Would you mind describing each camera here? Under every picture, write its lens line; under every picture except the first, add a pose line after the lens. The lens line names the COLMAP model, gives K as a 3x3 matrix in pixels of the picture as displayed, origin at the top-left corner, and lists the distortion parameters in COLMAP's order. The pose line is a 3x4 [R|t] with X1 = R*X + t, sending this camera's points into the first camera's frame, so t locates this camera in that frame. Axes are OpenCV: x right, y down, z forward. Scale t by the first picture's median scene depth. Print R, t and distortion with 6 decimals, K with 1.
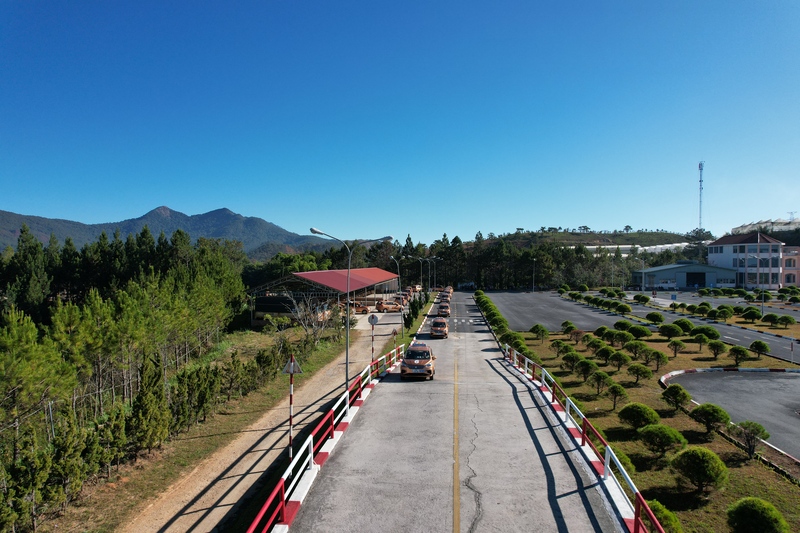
lens RADIAL K [[512.2, 0, 400.0], [0, 512.2, 265.6], [0, 0, 1]] dist [-0.070864, 0.058934]
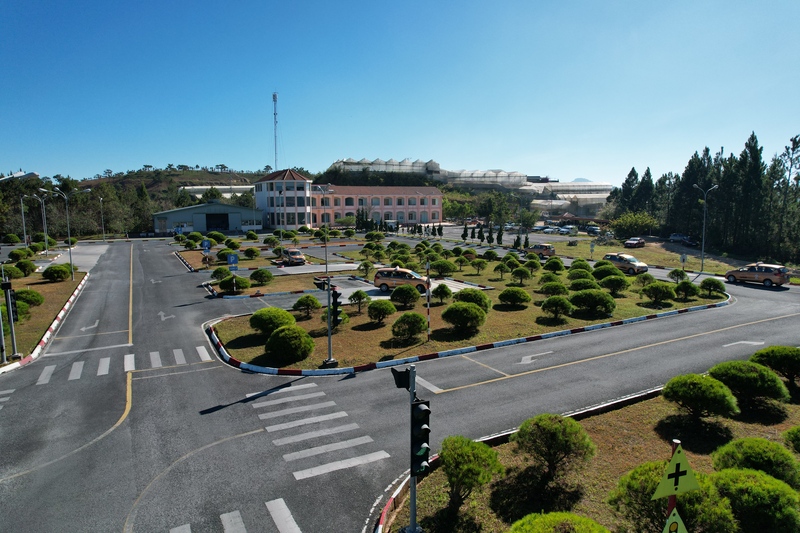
lens RADIAL K [[512.2, 0, 400.1], [0, 512.2, 267.7], [0, 0, 1]] dist [-0.070864, 0.058934]
pose [[0.831453, -0.071854, 0.550930, 0.133630], [0.006954, 0.992870, 0.118999, 0.001639], [-0.555552, -0.095111, 0.826024, 0.038368]]
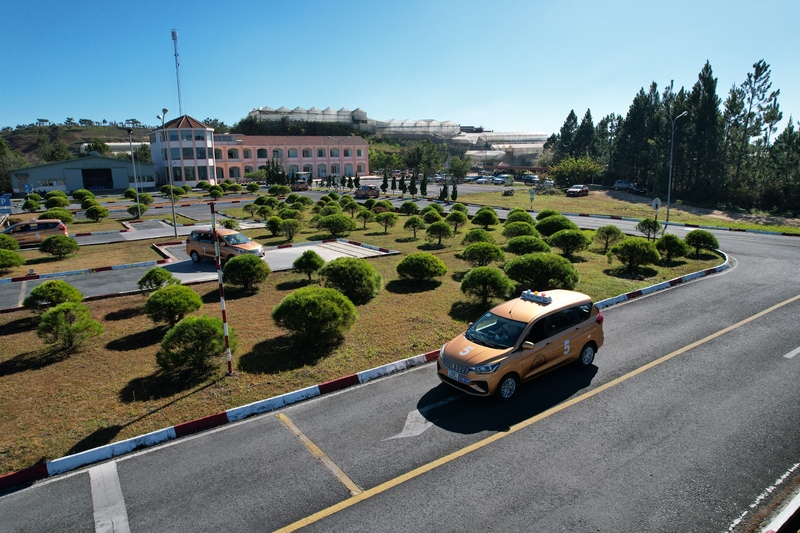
lens RADIAL K [[512.2, 0, 400.2], [0, 512.2, 268.4], [0, 0, 1]] dist [-0.070864, 0.058934]
pose [[0.757997, -0.147468, 0.635369, 0.161481], [0.020386, 0.978987, 0.202901, 0.006002], [-0.651940, -0.140846, 0.745075, 0.059946]]
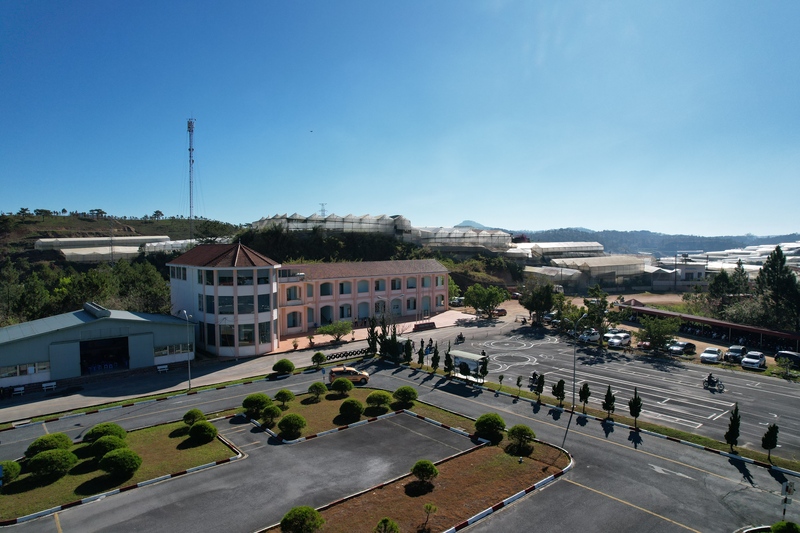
lens RADIAL K [[512.2, 0, 402.8], [0, 512.2, 267.3], [0, 0, 1]] dist [-0.070864, 0.058934]
pose [[0.693313, -0.035473, 0.719763, 0.167731], [0.008411, 0.999118, 0.041138, -0.022979], [-0.720588, -0.022468, 0.692999, 0.189741]]
